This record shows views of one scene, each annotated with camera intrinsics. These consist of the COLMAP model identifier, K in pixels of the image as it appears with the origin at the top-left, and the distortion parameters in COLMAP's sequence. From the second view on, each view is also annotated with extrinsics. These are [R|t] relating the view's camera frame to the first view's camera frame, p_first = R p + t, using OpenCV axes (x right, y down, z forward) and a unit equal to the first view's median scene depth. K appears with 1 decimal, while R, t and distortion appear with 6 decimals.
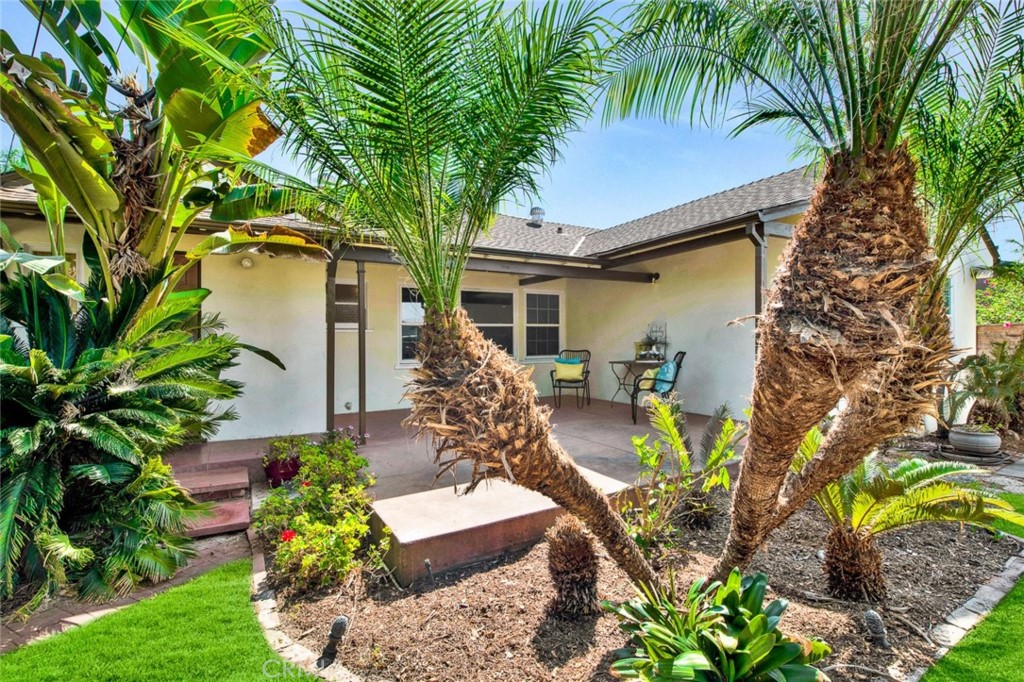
lens RADIAL K [[424.6, 0, 507.2], [0, 424.6, 344.3], [0, 0, 1]] dist [0.000010, -0.000012]
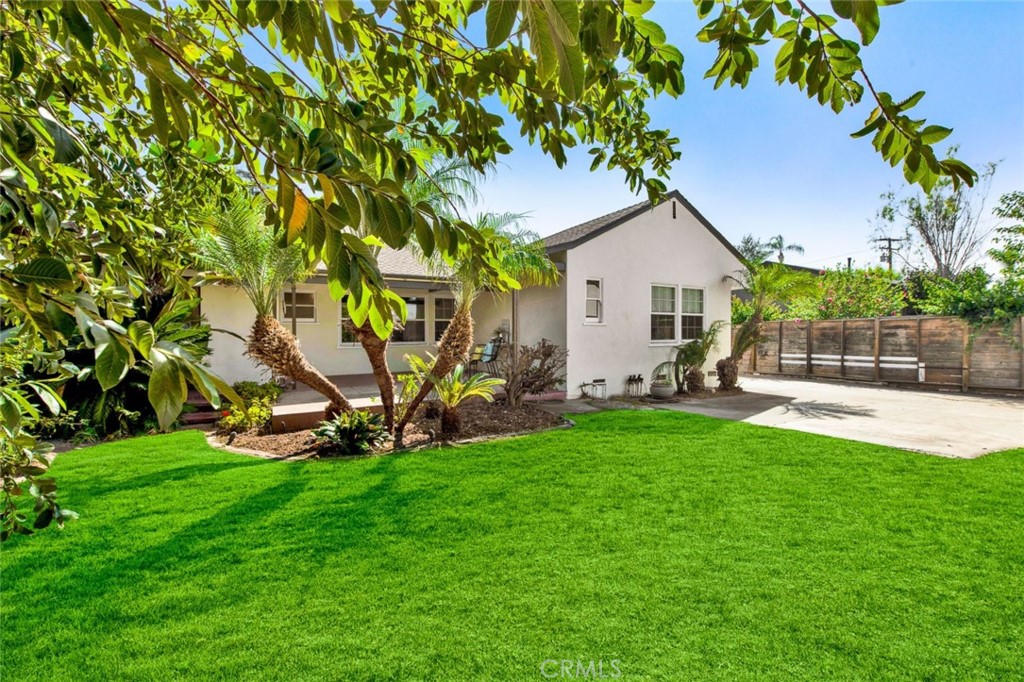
lens RADIAL K [[385.1, 0, 512.0], [0, 385.1, 341.0], [0, 0, 1]] dist [0.000109, 0.000003]
pose [[0.999992, 0.003813, 0.001027, 0.830346], [-0.003824, 0.999928, 0.011360, 0.029516], [-0.000984, -0.011364, 0.999935, -0.863116]]
